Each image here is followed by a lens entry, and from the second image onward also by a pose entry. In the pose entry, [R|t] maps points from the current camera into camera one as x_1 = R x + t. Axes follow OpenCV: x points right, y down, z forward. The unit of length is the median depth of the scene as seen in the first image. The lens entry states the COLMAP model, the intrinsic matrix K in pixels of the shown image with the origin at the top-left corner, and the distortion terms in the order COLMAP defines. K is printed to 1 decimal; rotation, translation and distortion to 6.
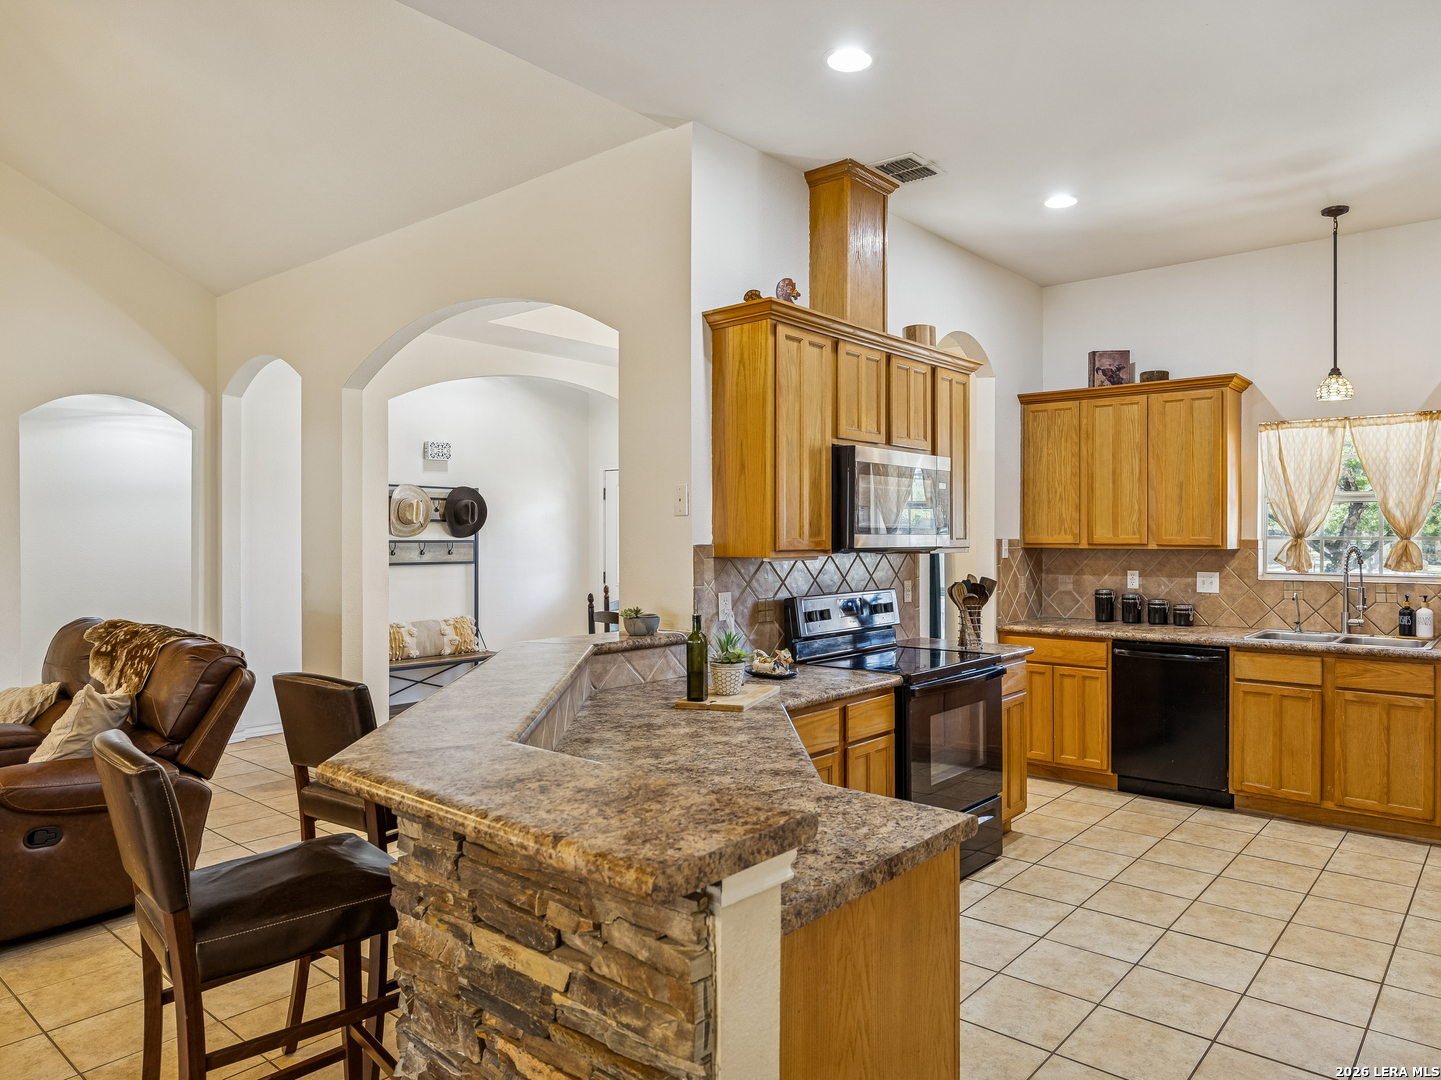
lens RADIAL K [[934.1, 0, 812.9], [0, 934.1, 534.9], [0, 0, 1]] dist [-0.003458, -0.000964]
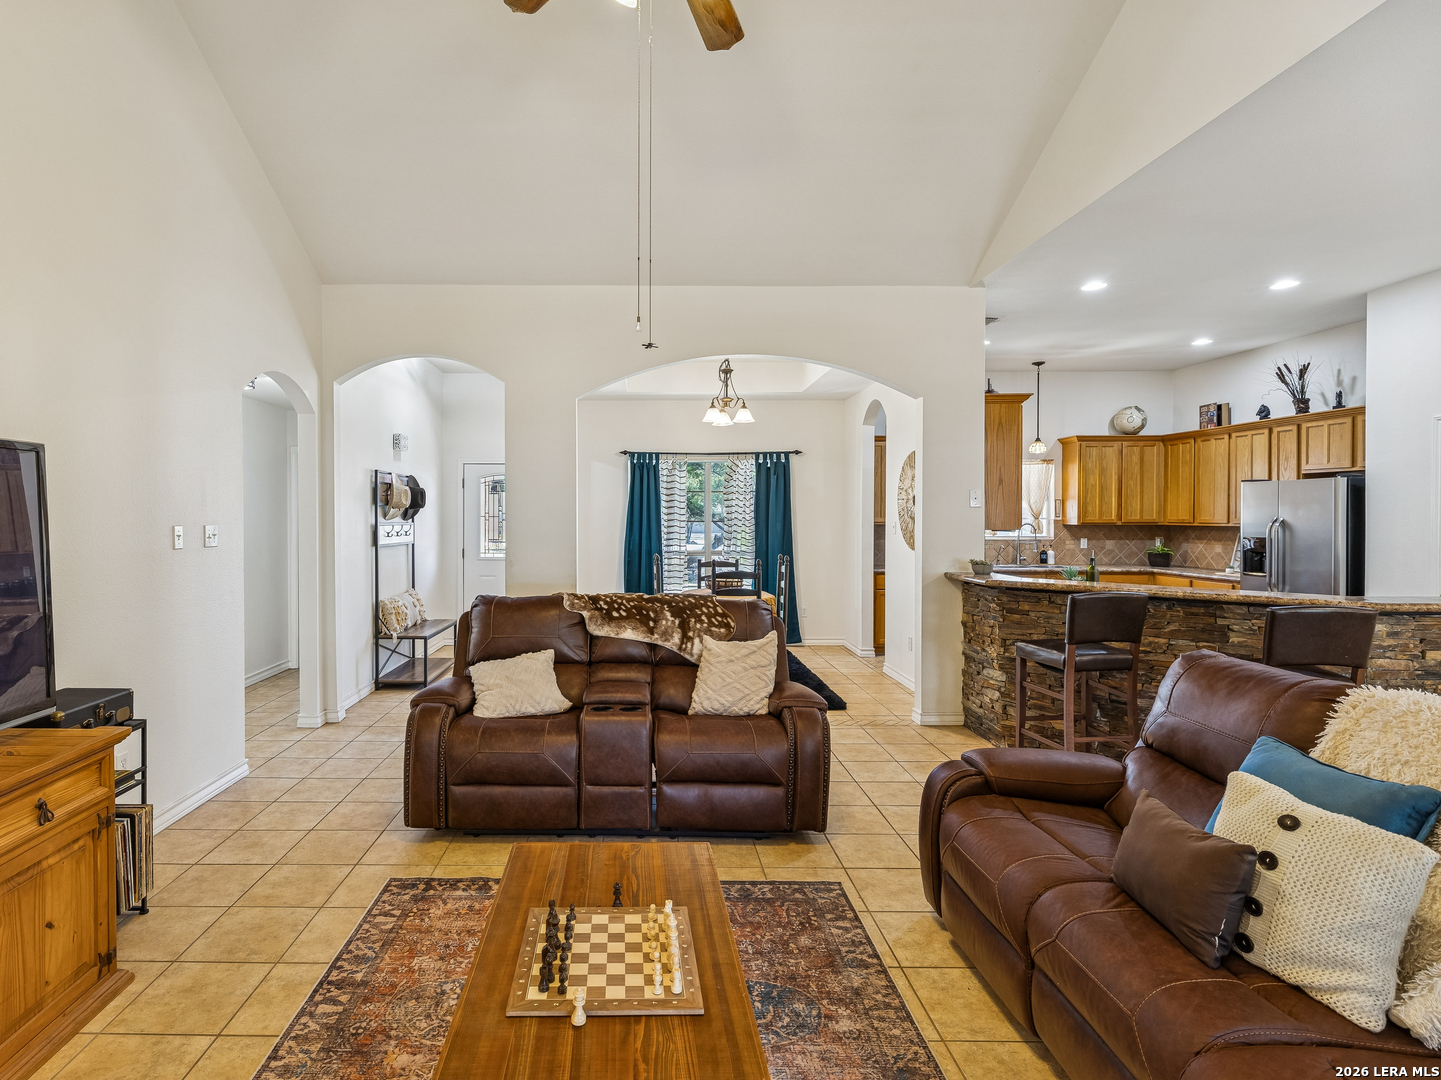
lens RADIAL K [[750.0, 0, 632.2], [0, 750.0, 518.8], [0, 0, 1]] dist [0.003361, -0.000010]
pose [[0.796561, -0.003402, 0.604549, -1.168433], [0.002175, 0.999994, 0.002762, -0.002207], [-0.604555, -0.000885, 0.796563, 0.195318]]
